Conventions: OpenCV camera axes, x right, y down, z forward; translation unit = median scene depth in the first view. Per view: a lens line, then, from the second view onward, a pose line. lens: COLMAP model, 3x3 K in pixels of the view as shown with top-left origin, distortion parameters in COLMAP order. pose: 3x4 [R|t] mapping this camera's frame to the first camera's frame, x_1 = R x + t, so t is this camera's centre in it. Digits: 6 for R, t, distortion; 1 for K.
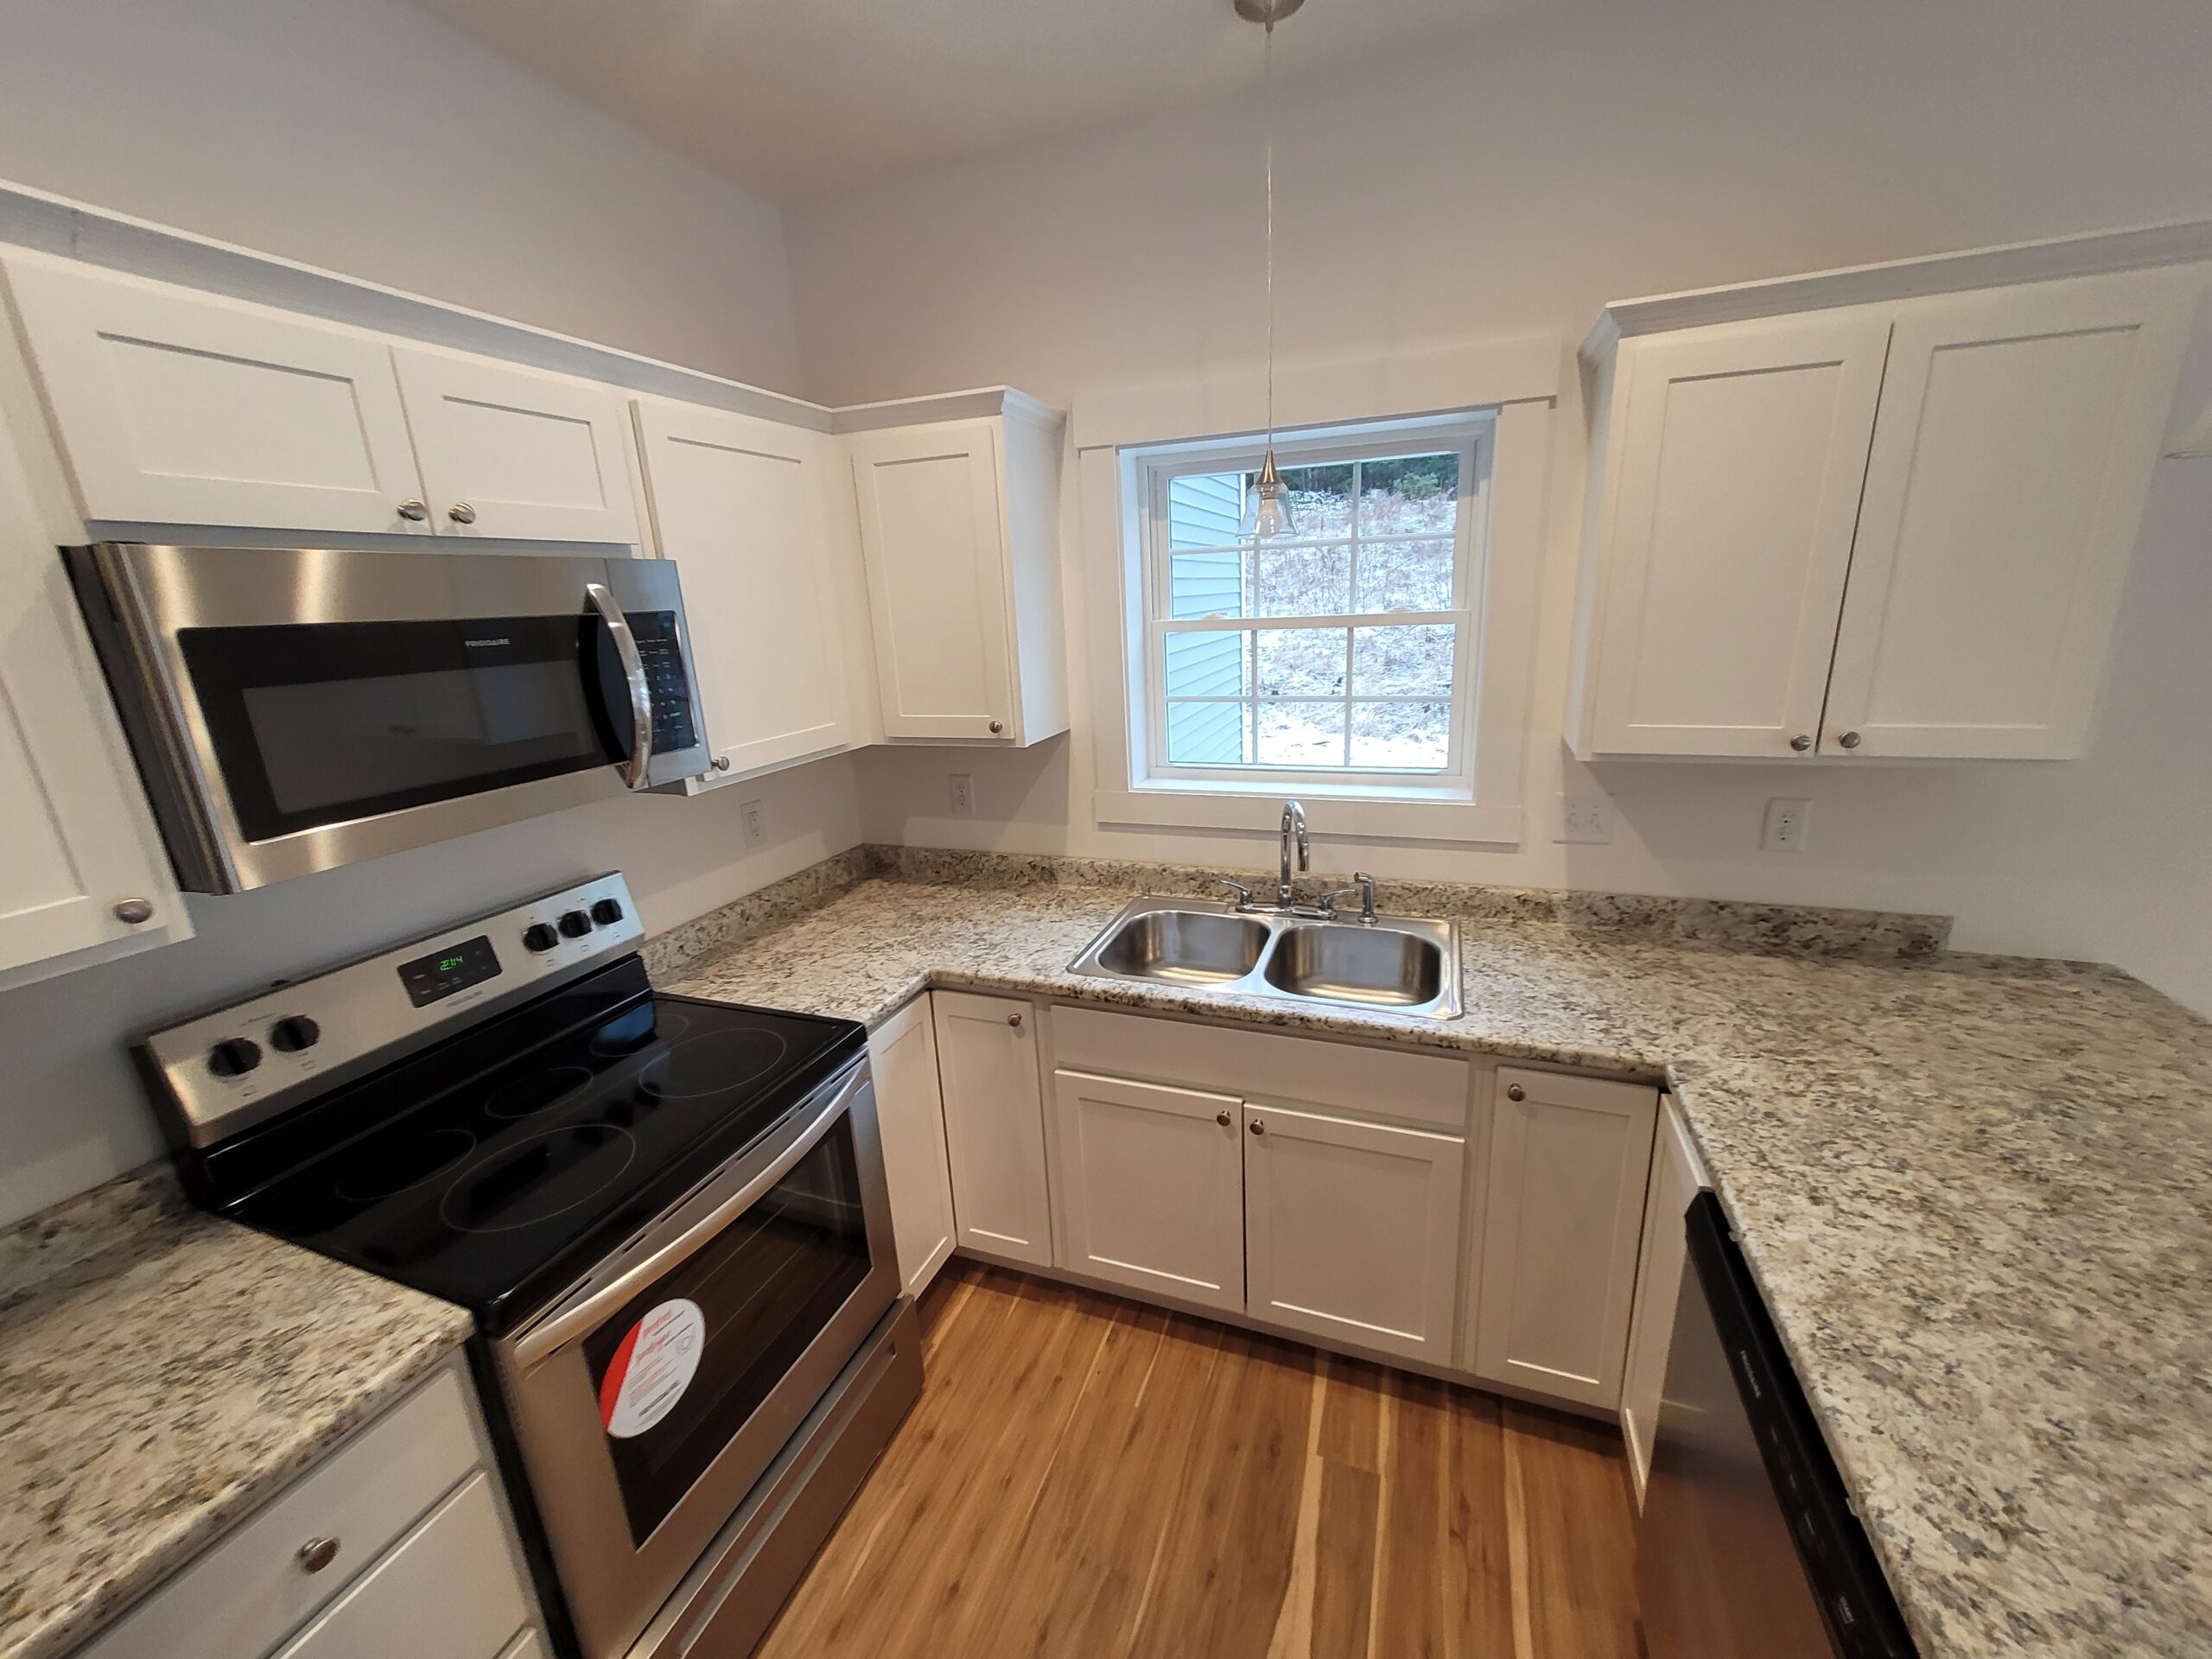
lens RADIAL K [[863.7, 0, 1106.0], [0, 863.7, 829.5], [0, 0, 1]] dist [0.000866, 0.000029]
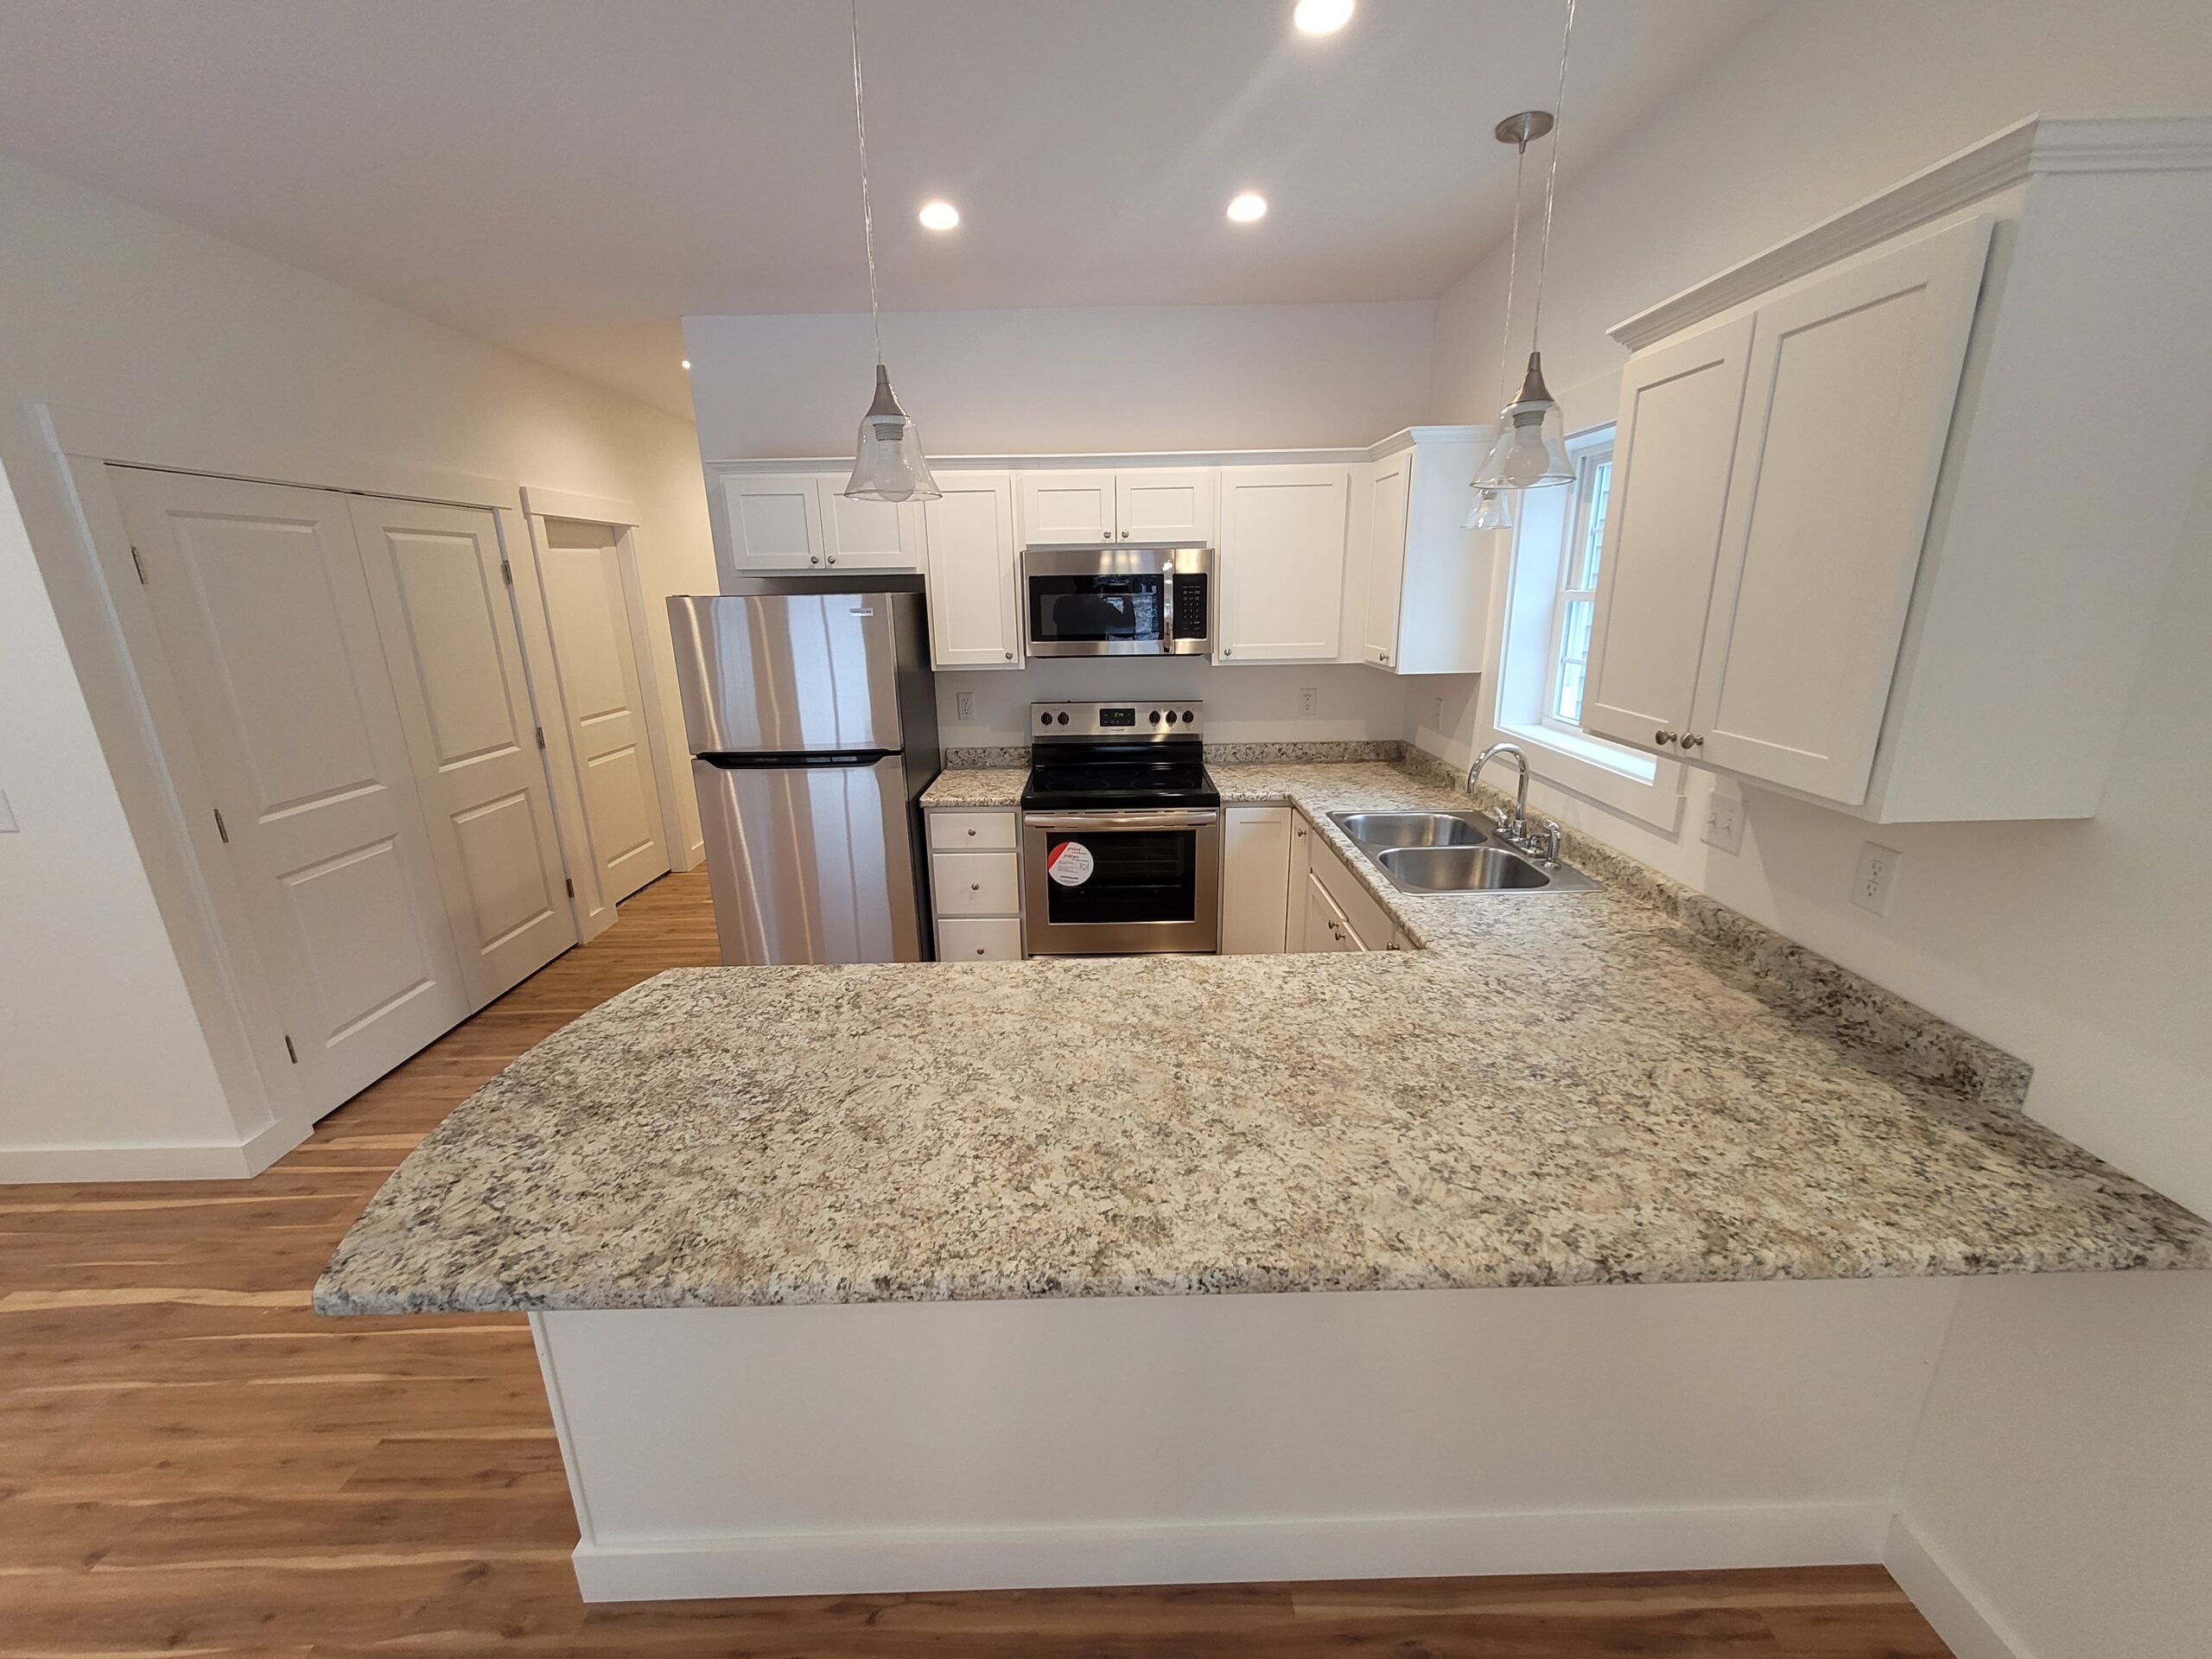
lens RADIAL K [[863.7, 0, 1106.0], [0, 863.7, 829.5], [0, 0, 1]] dist [0.000866, 0.000029]
pose [[0.354869, 0.293461, -0.887665, 1.282932], [-0.242602, 0.945841, 0.215707, -0.049673], [0.902891, 0.138802, 0.406844, 0.010187]]
